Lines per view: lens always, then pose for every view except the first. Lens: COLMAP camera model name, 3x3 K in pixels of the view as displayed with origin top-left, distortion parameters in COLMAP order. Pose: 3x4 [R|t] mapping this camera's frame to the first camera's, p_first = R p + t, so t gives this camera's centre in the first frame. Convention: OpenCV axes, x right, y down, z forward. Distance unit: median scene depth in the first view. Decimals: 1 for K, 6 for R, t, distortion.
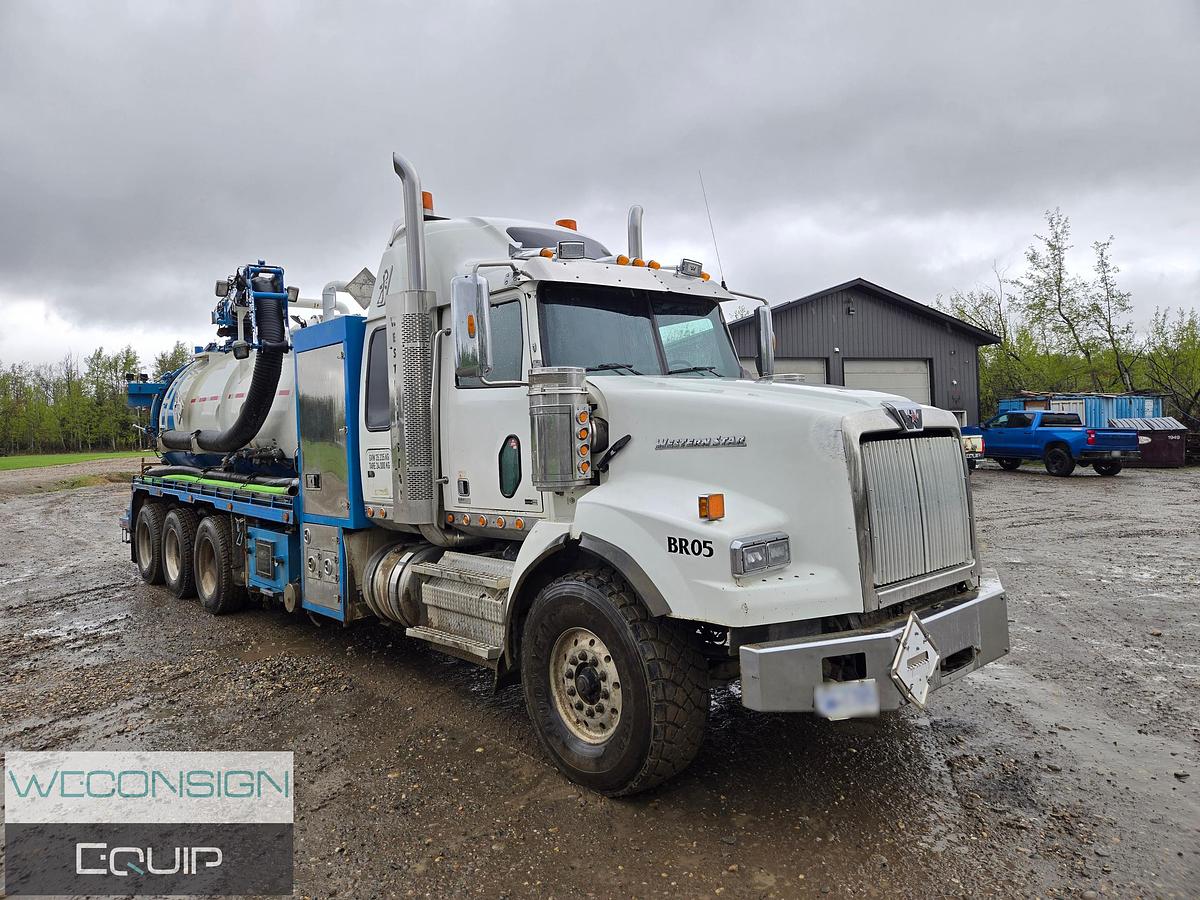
lens RADIAL K [[805.9, 0, 592.9], [0, 805.9, 439.6], [0, 0, 1]] dist [0.073014, -0.051298]
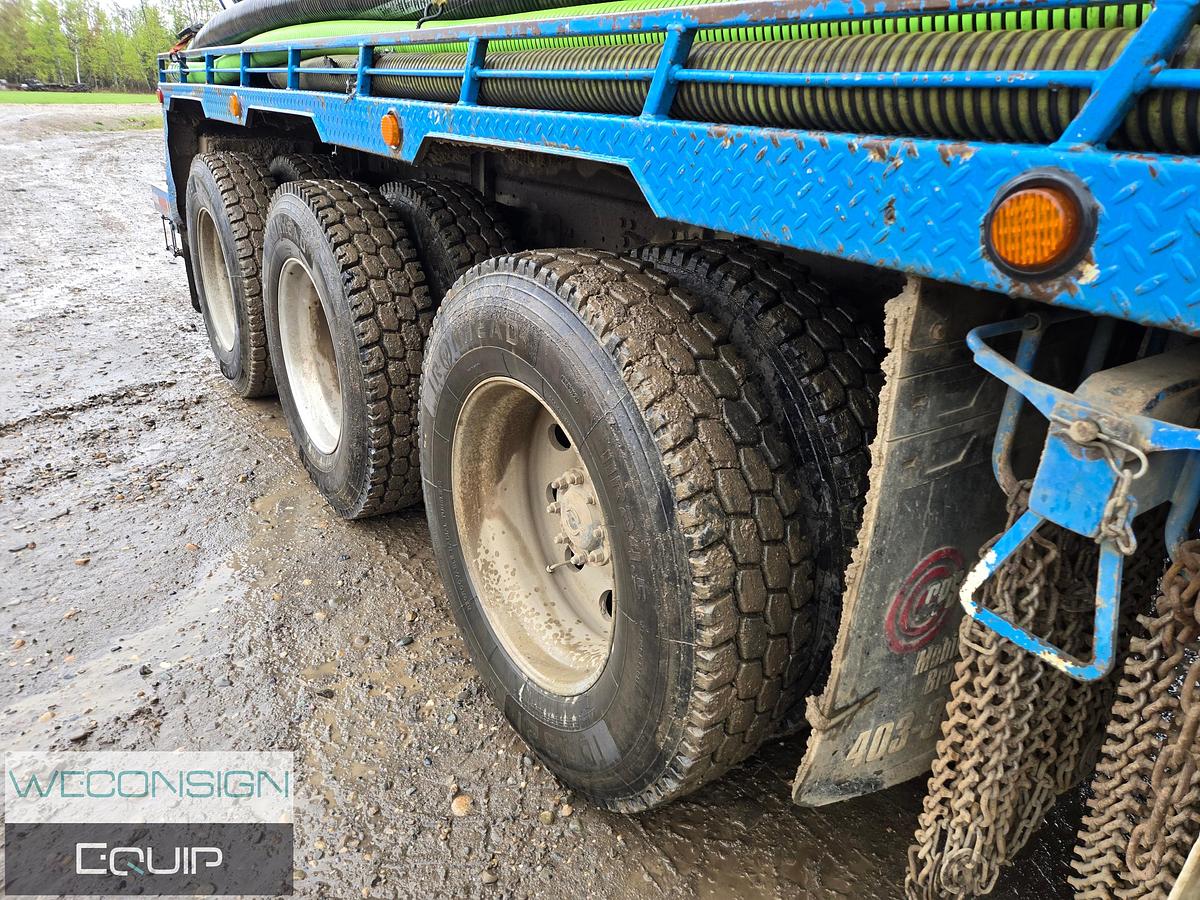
lens RADIAL K [[805.9, 0, 592.9], [0, 805.9, 439.6], [0, 0, 1]] dist [0.073014, -0.051298]
pose [[0.991486, 0.098328, -0.085363, -0.354028], [-0.060228, 0.927530, 0.368863, 0.055310], [0.115446, -0.360582, 0.925556, 0.676466]]
